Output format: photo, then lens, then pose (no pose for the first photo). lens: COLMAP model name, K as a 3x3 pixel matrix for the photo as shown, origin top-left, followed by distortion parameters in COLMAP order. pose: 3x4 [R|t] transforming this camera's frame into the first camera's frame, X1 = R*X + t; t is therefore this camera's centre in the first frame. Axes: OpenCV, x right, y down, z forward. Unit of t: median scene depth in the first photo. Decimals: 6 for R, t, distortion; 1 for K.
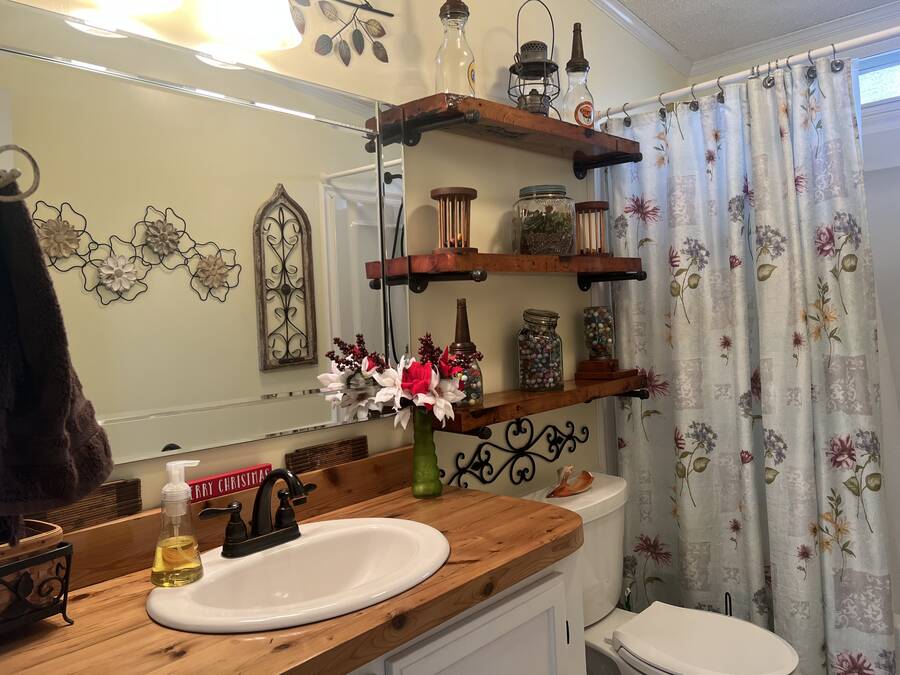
lens RADIAL K [[675.4, 0, 452.1], [0, 675.4, 339.3], [0, 0, 1]] dist [0.052020, -0.061922]
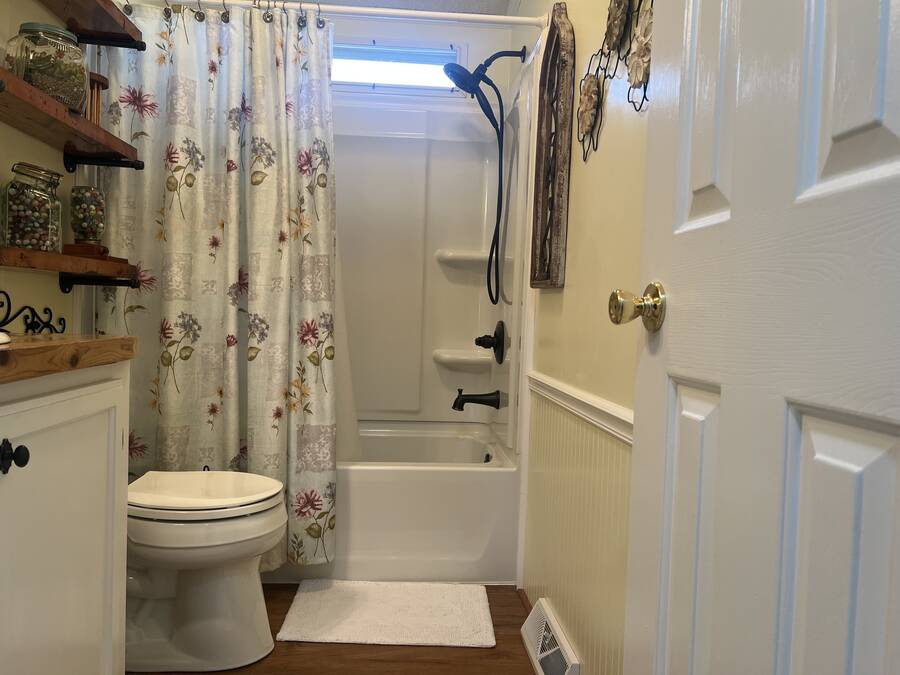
lens RADIAL K [[675.4, 0, 452.1], [0, 675.4, 339.3], [0, 0, 1]] dist [0.052020, -0.061922]
pose [[0.664514, 0.044538, 0.745947, -0.173676], [-0.046477, 0.998753, -0.018228, 0.181448], [-0.745829, -0.022557, 0.665755, -0.026278]]
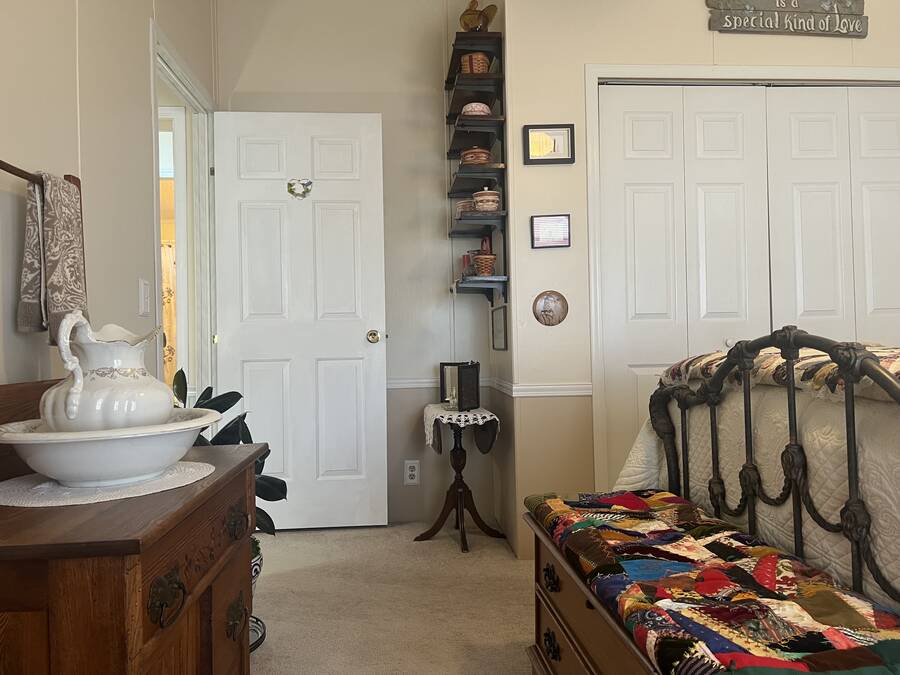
lens RADIAL K [[675.4, 0, 448.9], [0, 675.4, 329.5], [0, 0, 1]] dist [0.051373, -0.056690]
pose [[0.653589, 0.035115, 0.756035, -1.304767], [0.012170, 0.998306, -0.056889, 0.268439], [-0.756752, 0.046383, 0.652055, -2.256842]]
